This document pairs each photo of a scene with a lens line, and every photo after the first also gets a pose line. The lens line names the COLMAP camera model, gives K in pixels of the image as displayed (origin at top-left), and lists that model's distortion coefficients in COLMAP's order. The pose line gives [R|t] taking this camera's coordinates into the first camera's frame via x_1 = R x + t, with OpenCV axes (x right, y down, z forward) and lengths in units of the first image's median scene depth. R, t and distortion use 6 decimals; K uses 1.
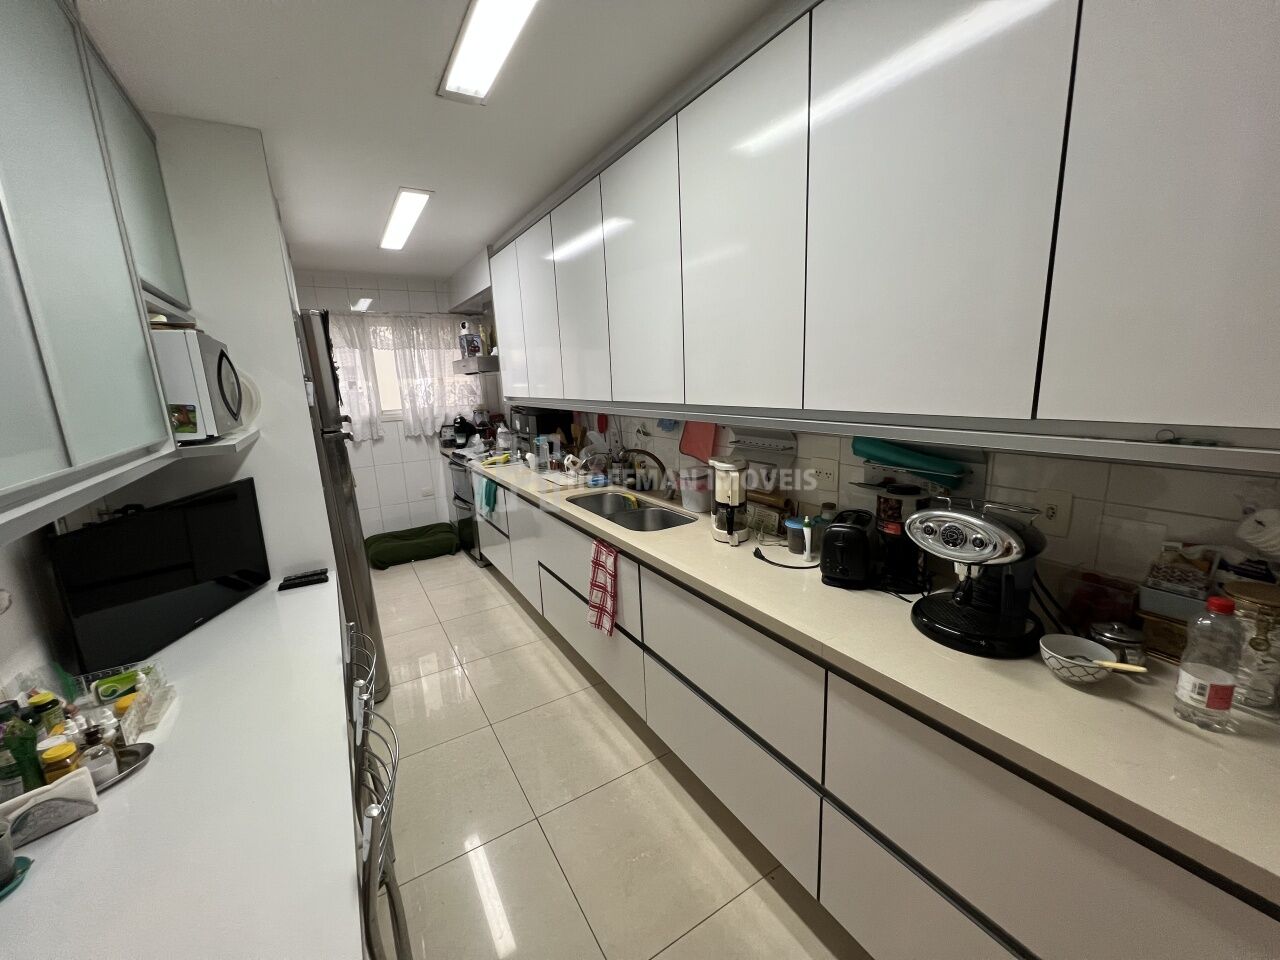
lens RADIAL K [[508.6, 0, 637.7], [0, 508.6, 485.8], [0, 0, 1]] dist [-0.000446, -0.000157]
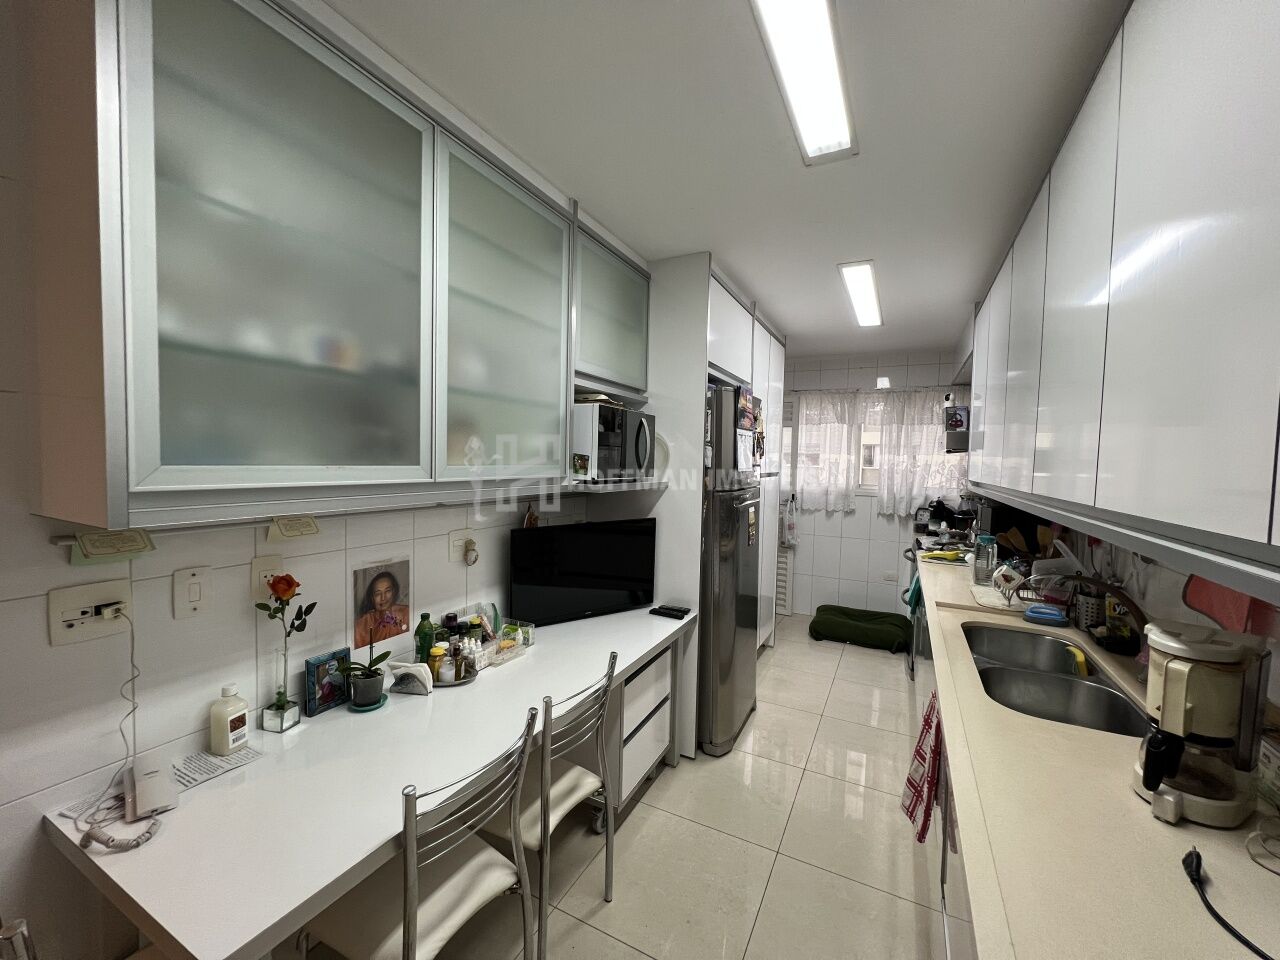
lens RADIAL K [[508.6, 0, 636.6], [0, 508.6, 485.6], [0, 0, 1]] dist [-0.000446, -0.000157]
pose [[0.523071, 0.100340, -0.846362, 0.131166], [-0.227202, 0.973527, -0.025000, -0.025094], [0.821448, 0.205372, 0.532021, 0.130230]]
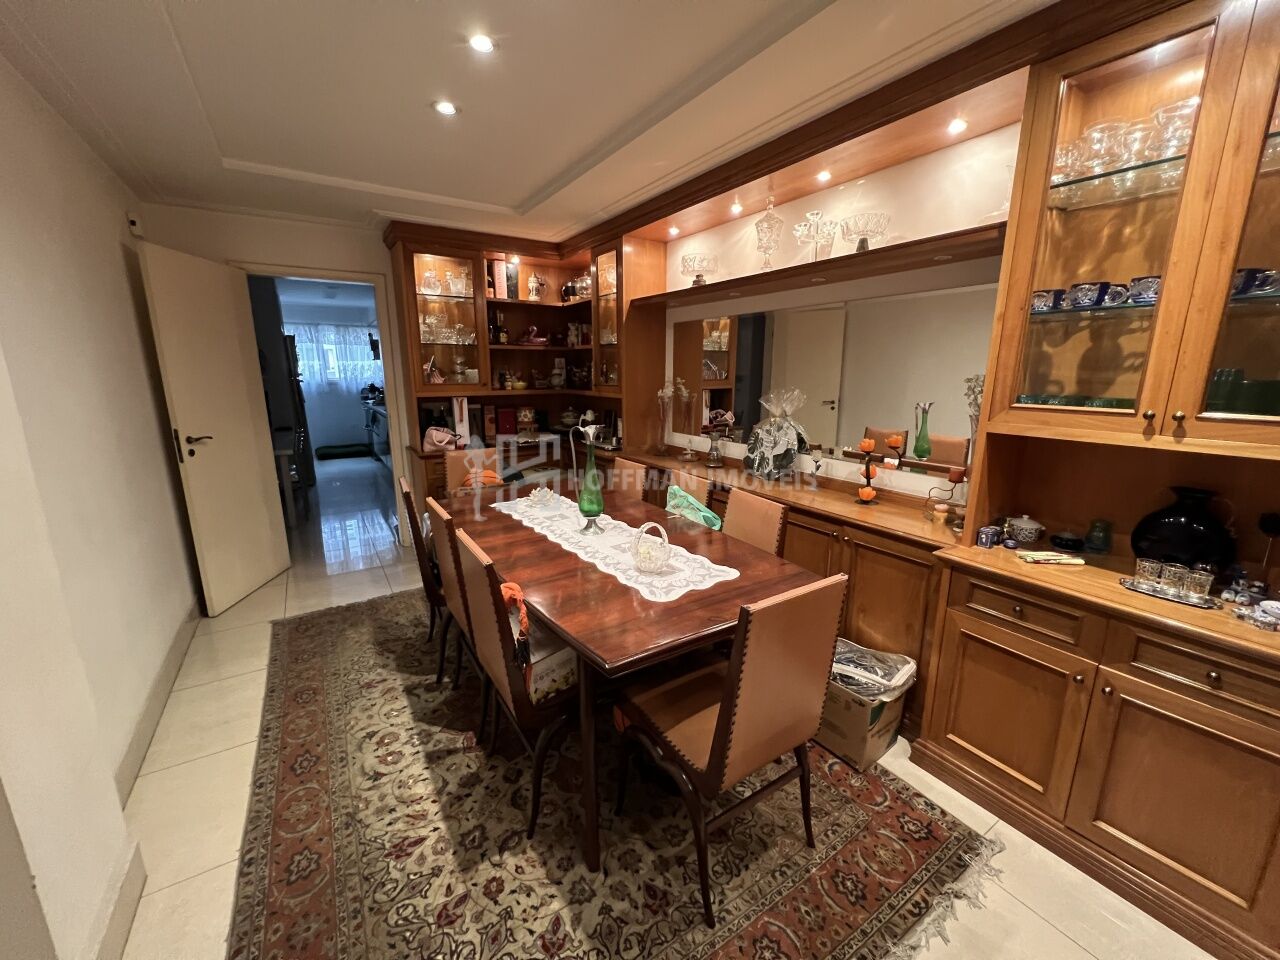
lens RADIAL K [[508.6, 0, 640.6], [0, 508.6, 476.2], [0, 0, 1]] dist [-0.000446, -0.000157]
pose [[0.998067, 0.042679, 0.045172, 0.629297], [-0.042441, 0.999080, -0.006222, 0.191852], [-0.045396, 0.004293, 0.998960, -0.991702]]
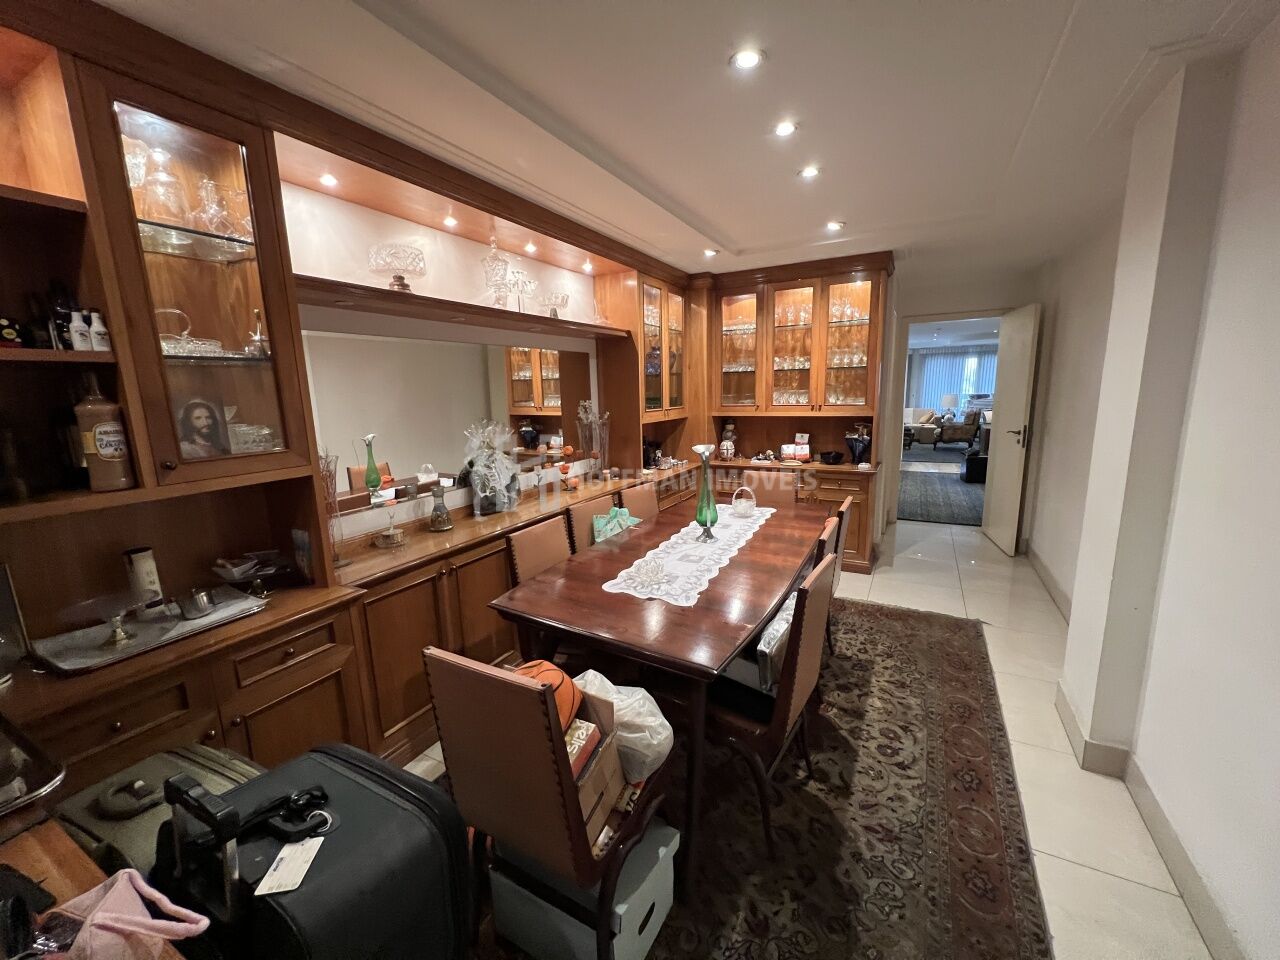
lens RADIAL K [[508.6, 0, 640.6], [0, 508.6, 479.0], [0, 0, 1]] dist [-0.000446, -0.000157]
pose [[-0.504046, -0.085063, 0.859478, -1.921129], [0.235791, 0.943782, 0.231687, -0.677665], [-0.830867, 0.319438, -0.455652, 3.360596]]
